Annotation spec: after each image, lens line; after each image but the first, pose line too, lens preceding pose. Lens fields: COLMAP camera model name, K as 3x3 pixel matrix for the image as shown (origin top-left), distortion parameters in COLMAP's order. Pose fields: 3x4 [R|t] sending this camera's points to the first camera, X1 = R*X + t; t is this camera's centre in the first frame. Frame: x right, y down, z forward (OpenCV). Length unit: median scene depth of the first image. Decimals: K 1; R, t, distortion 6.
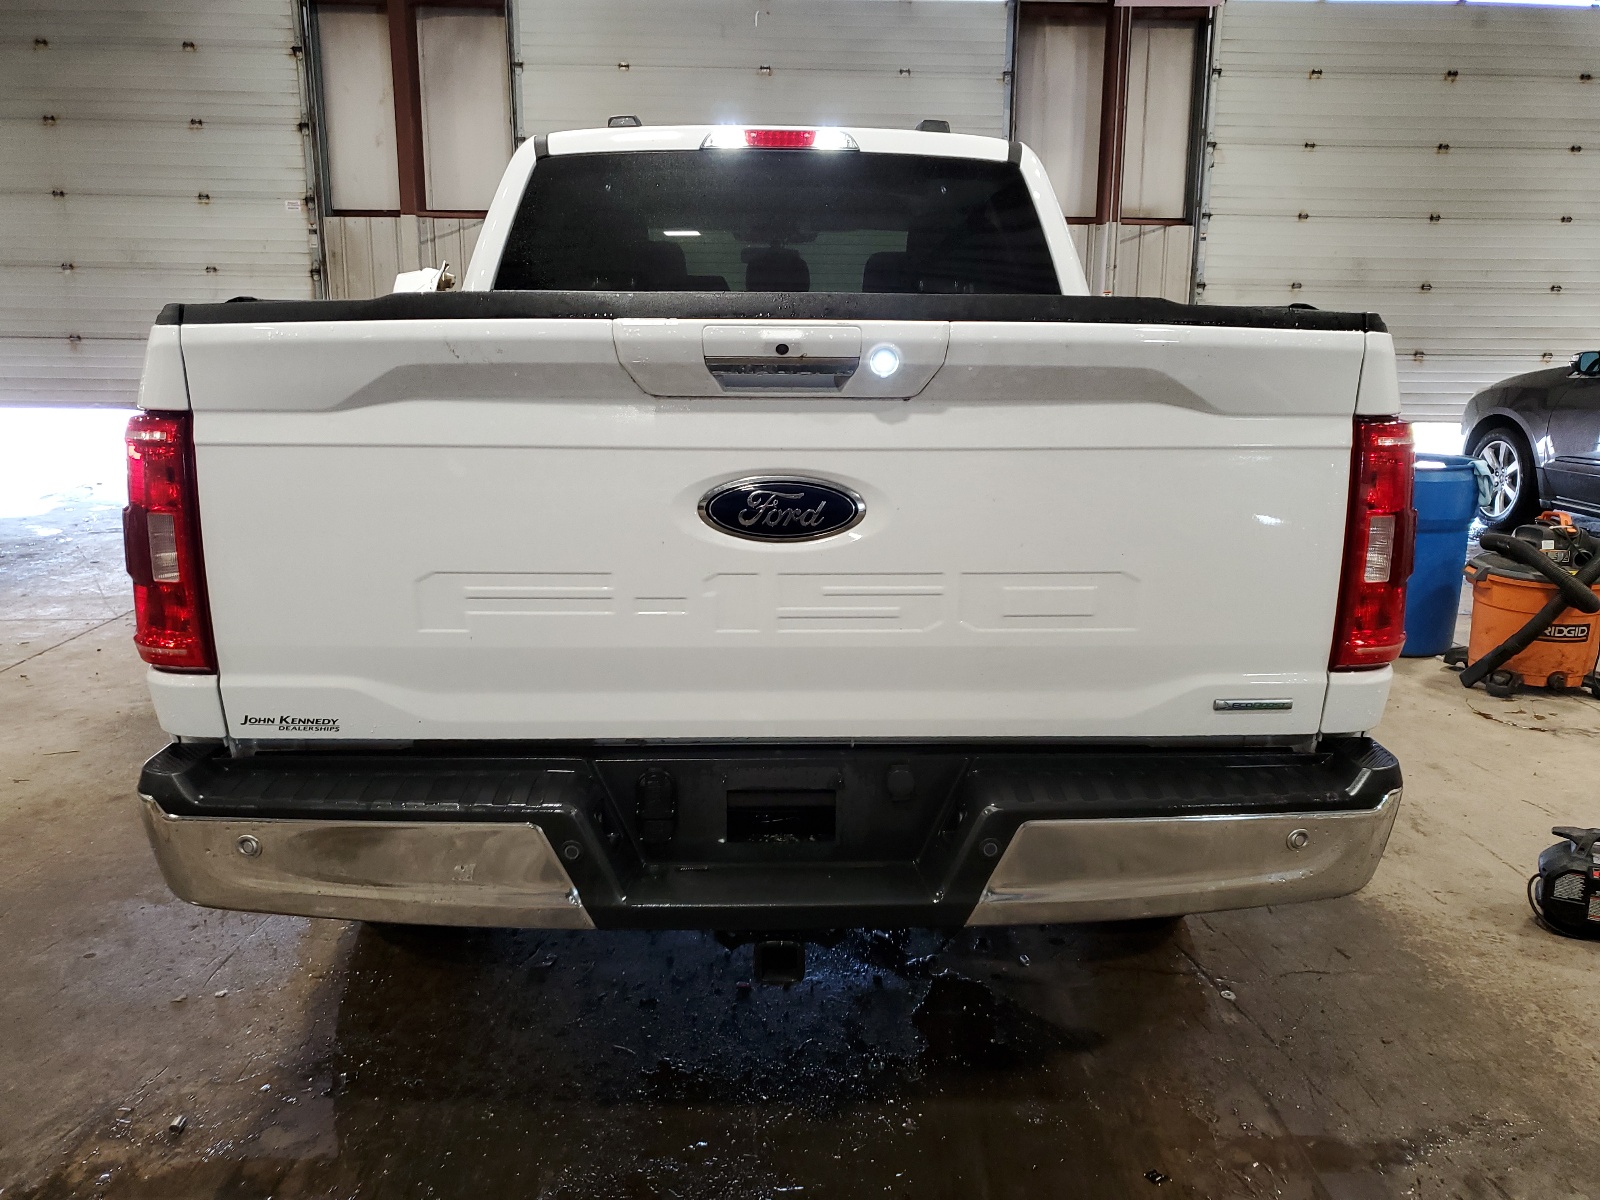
lens RADIAL K [[1263.2, 0, 828.0], [0, 1263.2, 600.8], [0, 0, 1]] dist [0.006039, 0.008974]
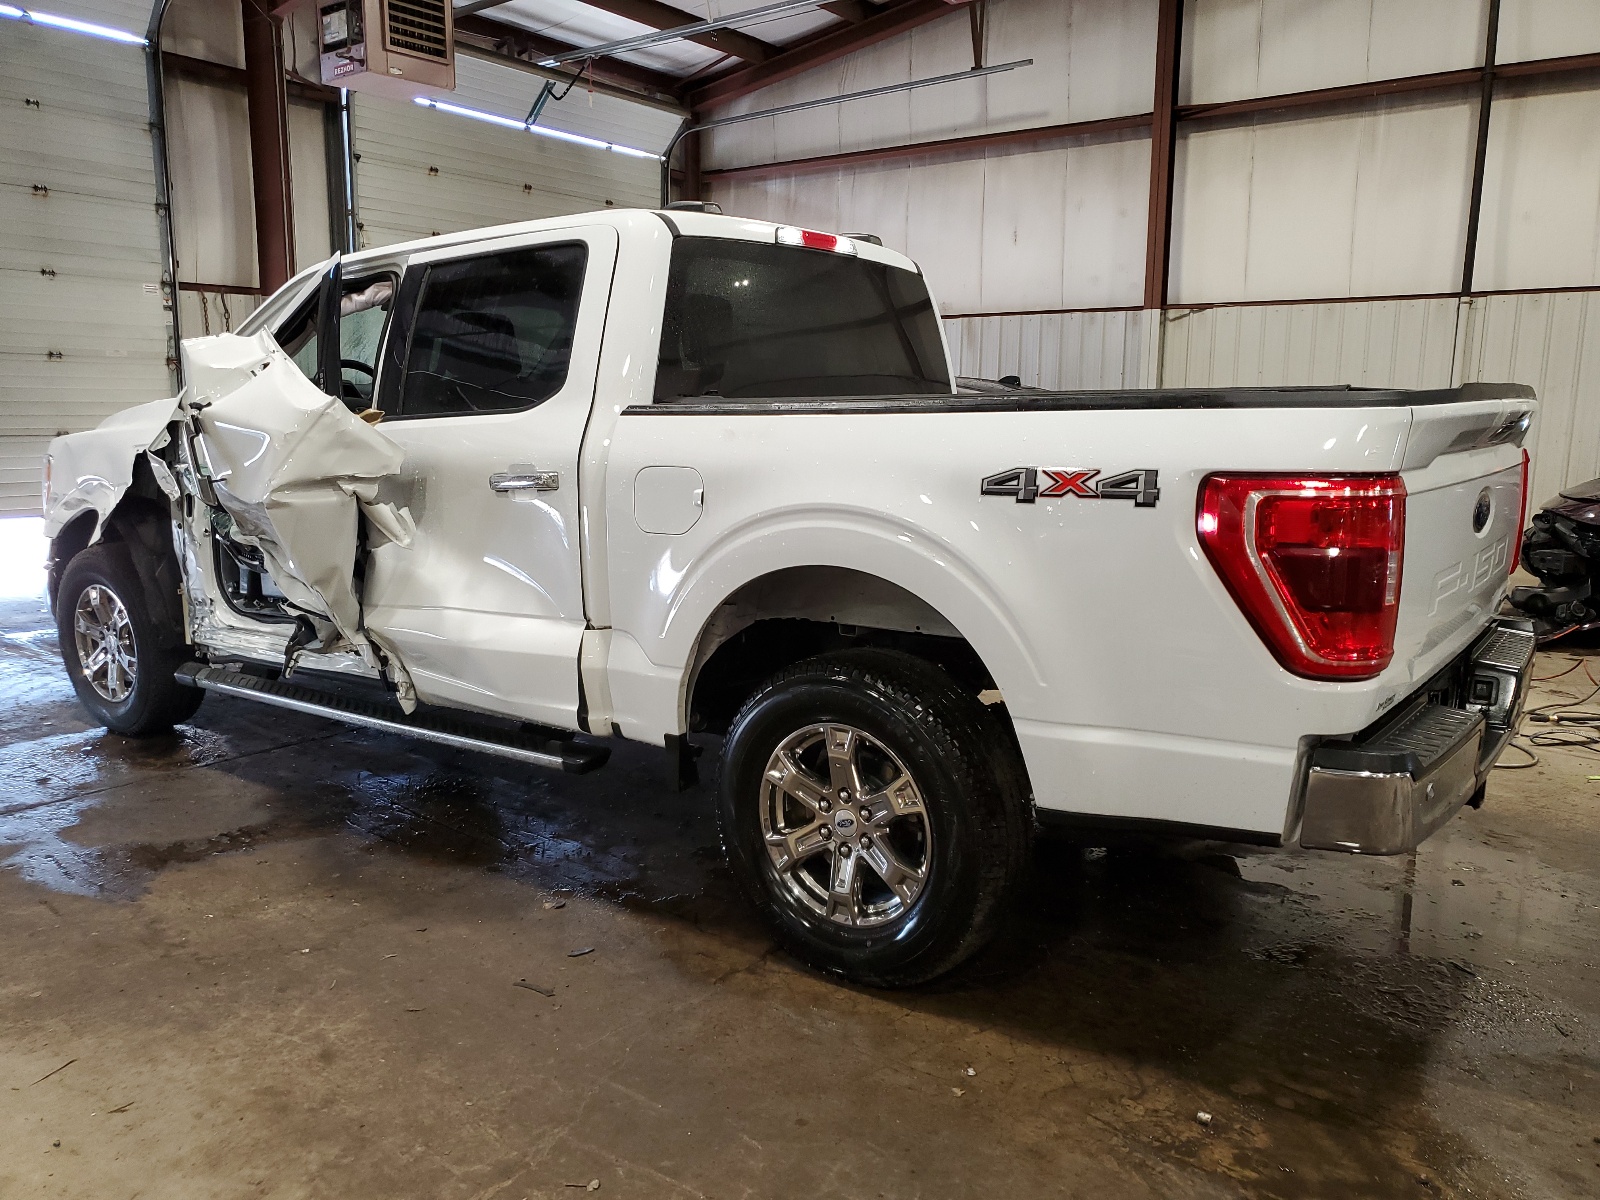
lens RADIAL K [[1263.2, 0, 828.0], [0, 1263.2, 600.8], [0, 0, 1]] dist [0.006039, 0.008974]
pose [[0.628375, -0.125779, 0.767675, -0.294627], [0.168967, 0.985350, 0.023136, -0.022416], [-0.759338, 0.115173, 0.640422, 0.095307]]
